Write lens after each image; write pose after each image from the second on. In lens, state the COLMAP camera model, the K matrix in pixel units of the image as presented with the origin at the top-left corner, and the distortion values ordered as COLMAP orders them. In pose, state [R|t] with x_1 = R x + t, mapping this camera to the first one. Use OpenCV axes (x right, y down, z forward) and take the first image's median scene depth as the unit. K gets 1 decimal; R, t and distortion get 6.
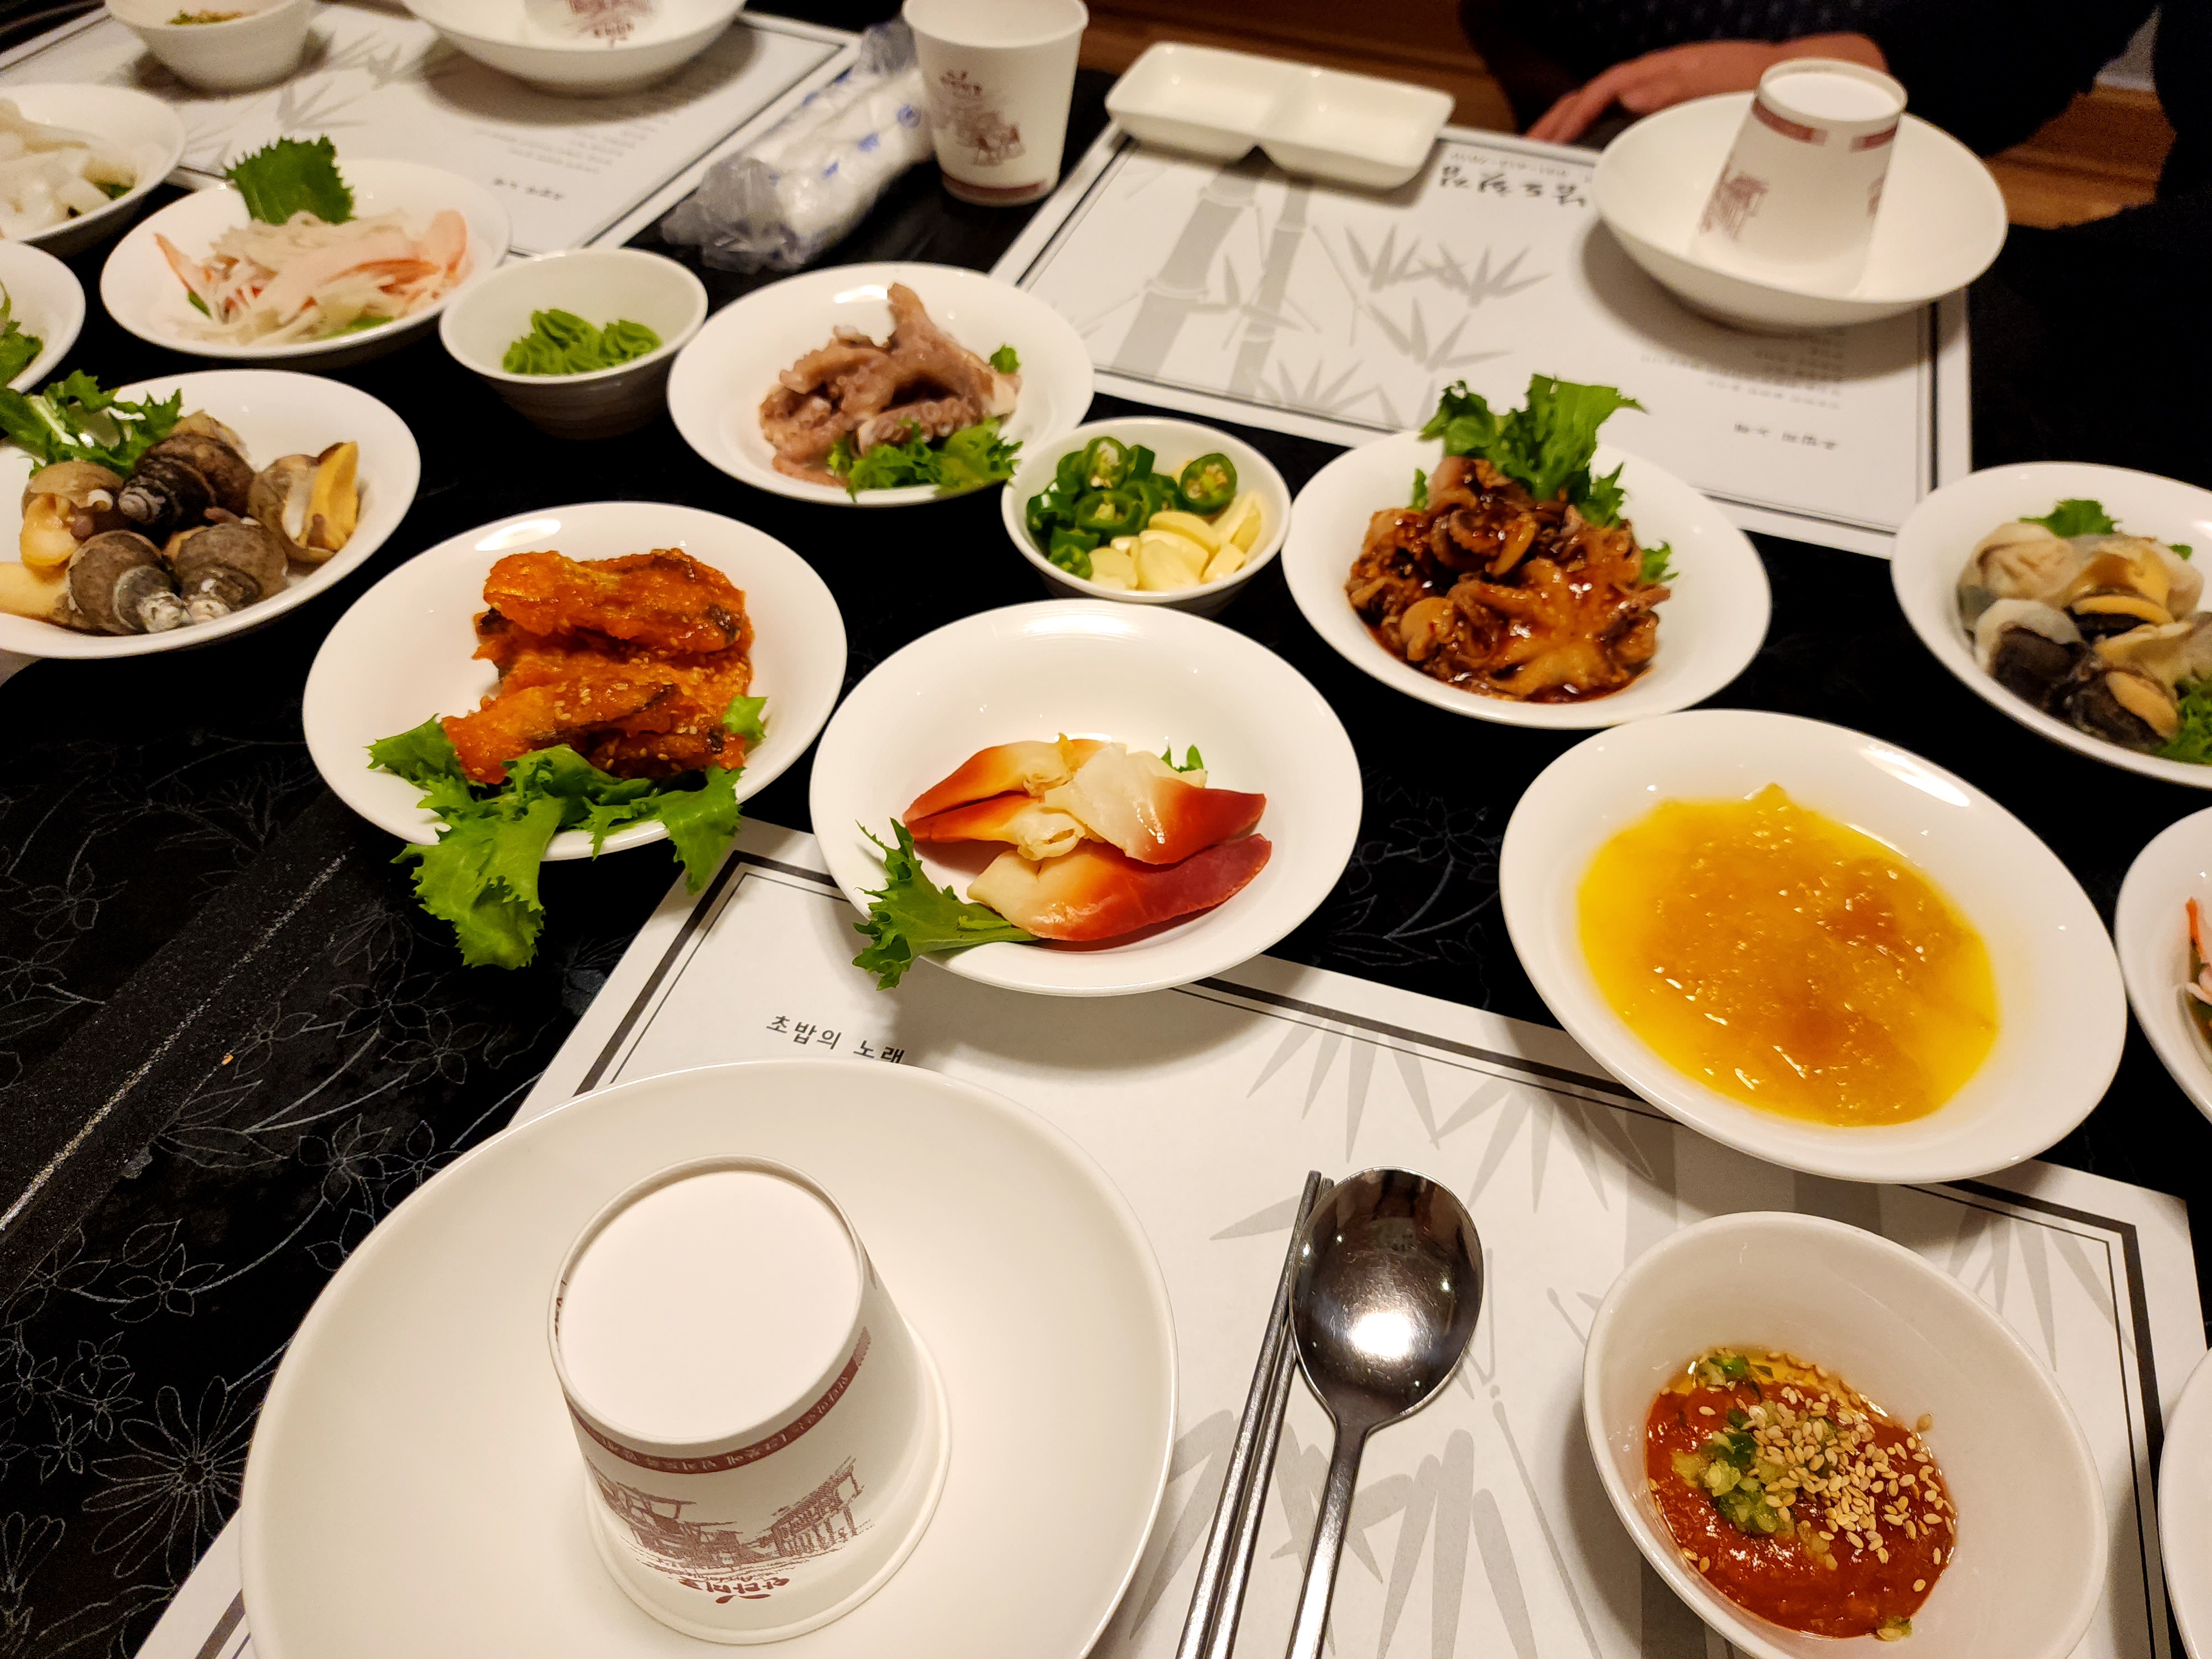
lens RADIAL K [[1547.5, 0, 1146.6], [0, 1547.5, 829.3], [0, 0, 1]] dist [0.038256, -0.053845]
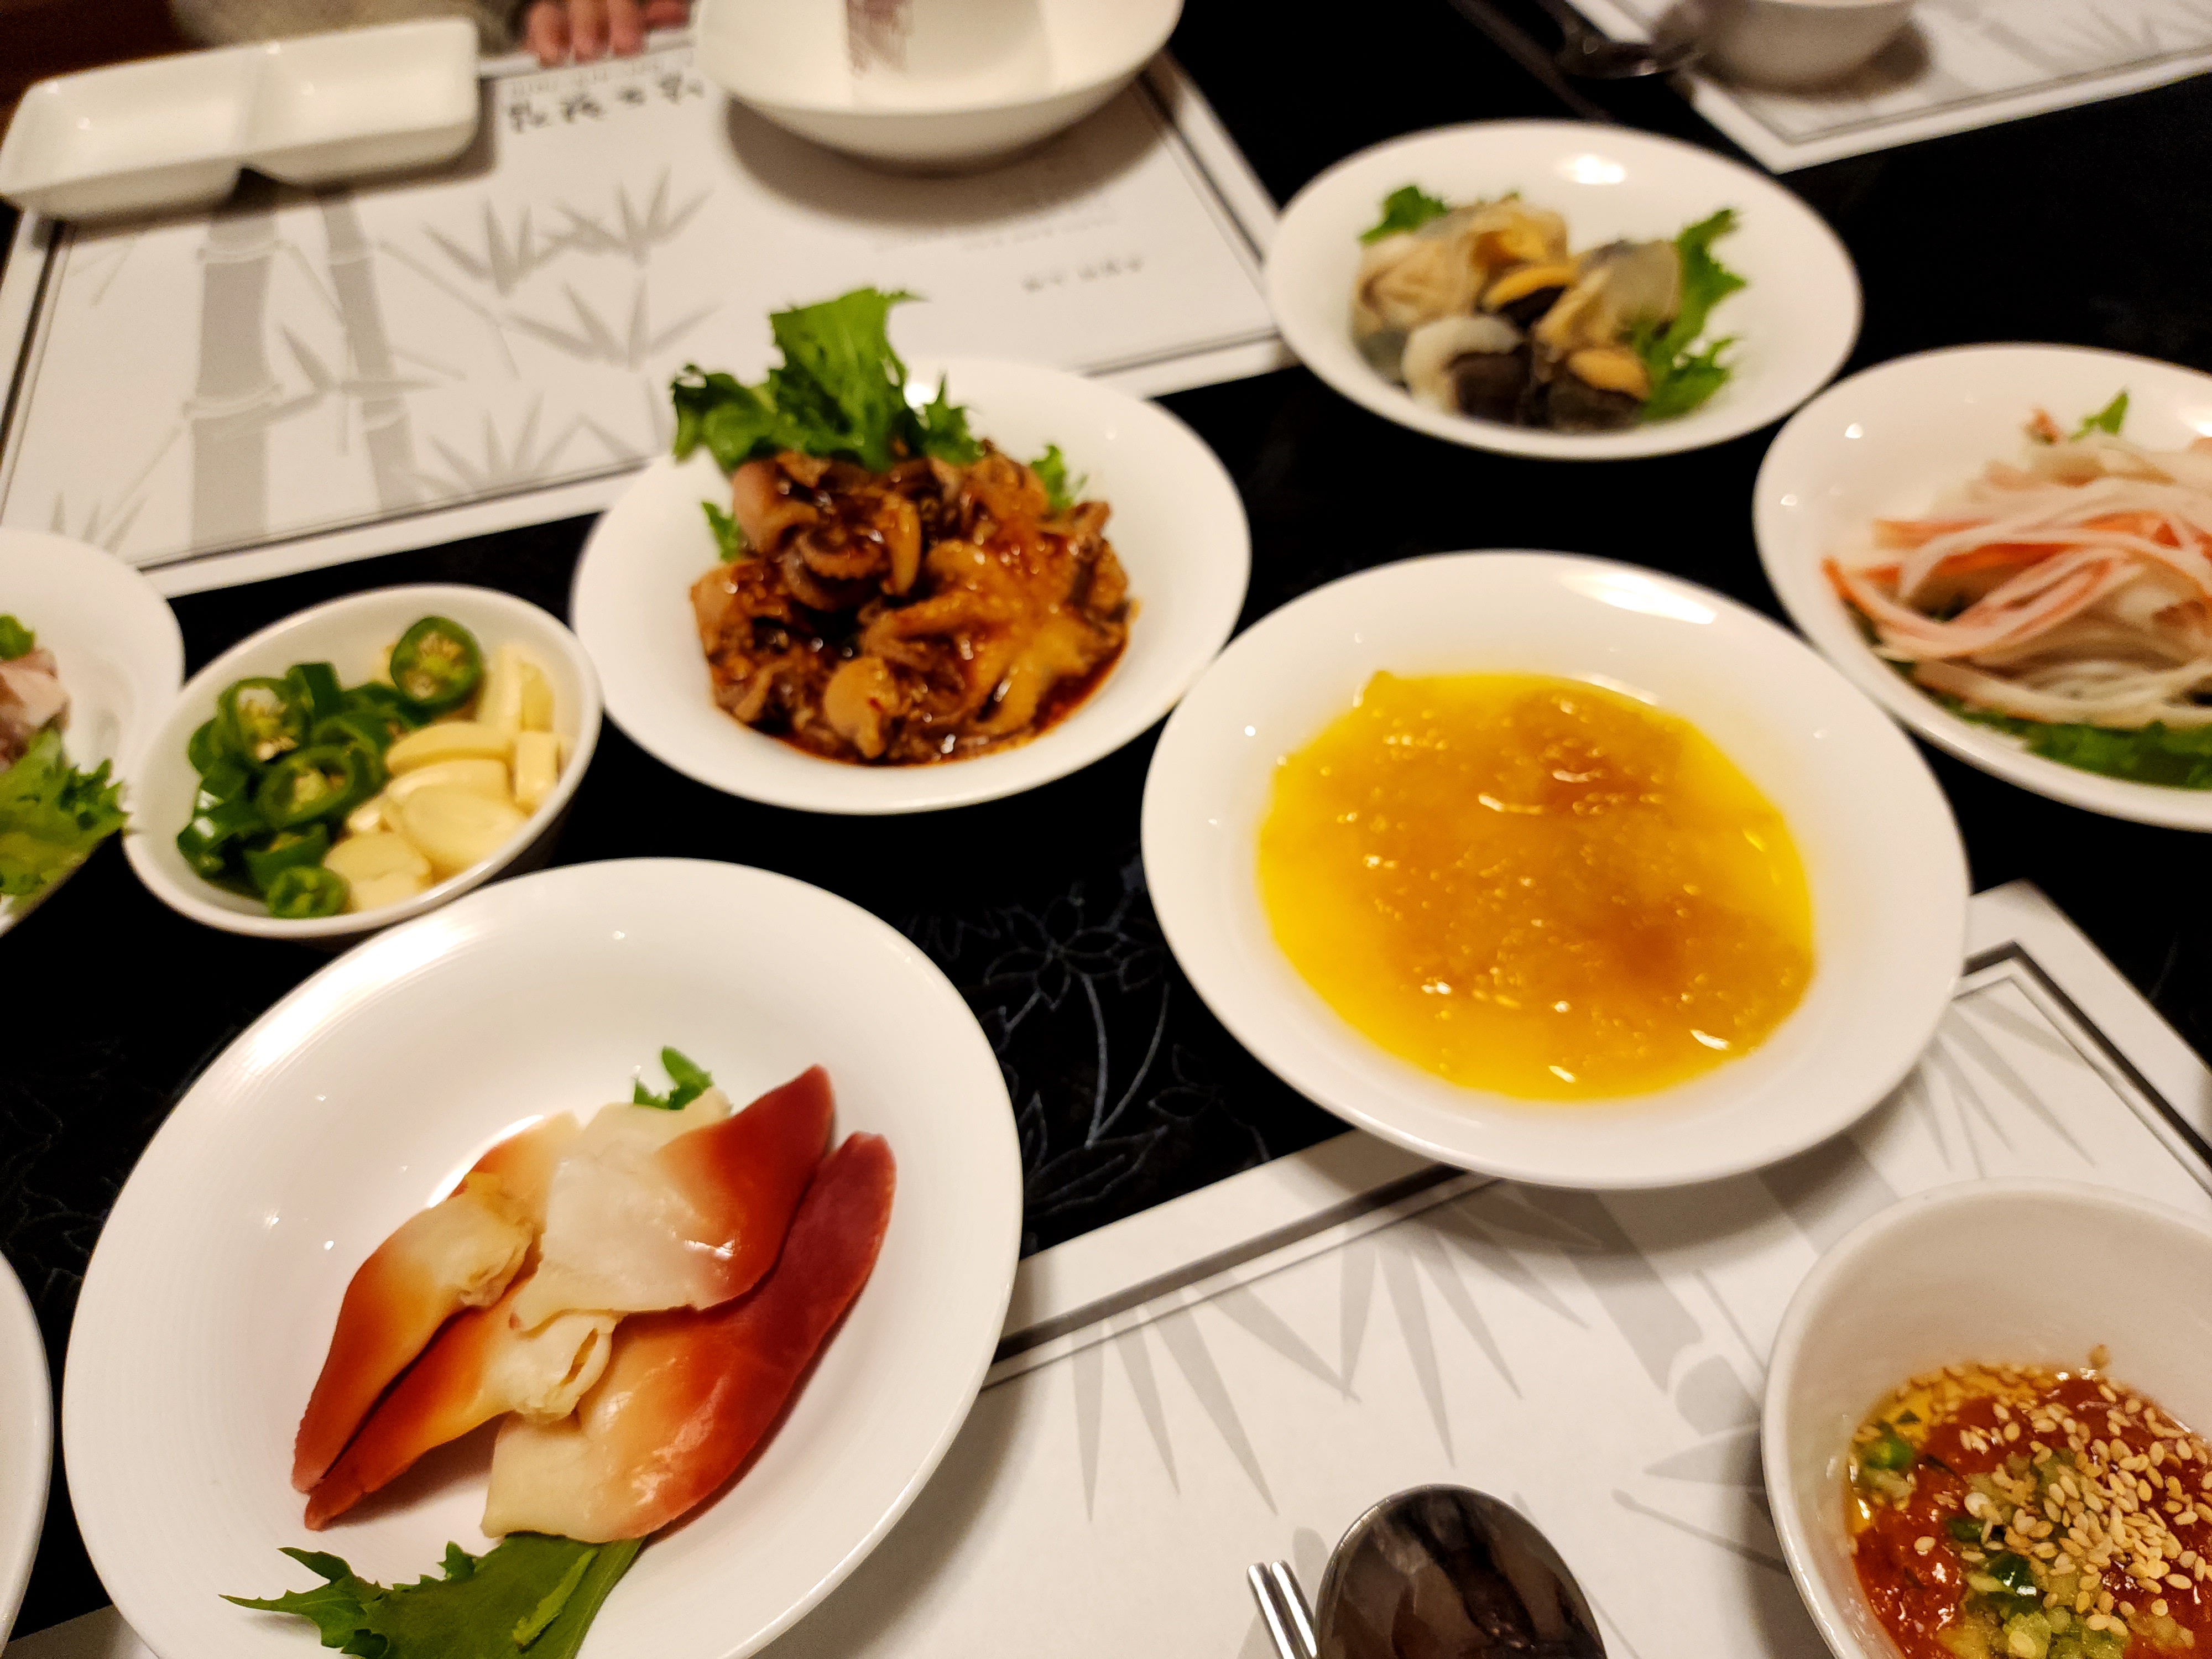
lens RADIAL K [[1547.5, 0, 1146.6], [0, 1547.5, 829.3], [0, 0, 1]] dist [0.038256, -0.053845]
pose [[0.776089, -0.522657, 0.352868, 0.005121], [0.503574, 0.850455, 0.152119, -0.119312], [-0.379604, 0.059637, 0.923225, 0.300481]]
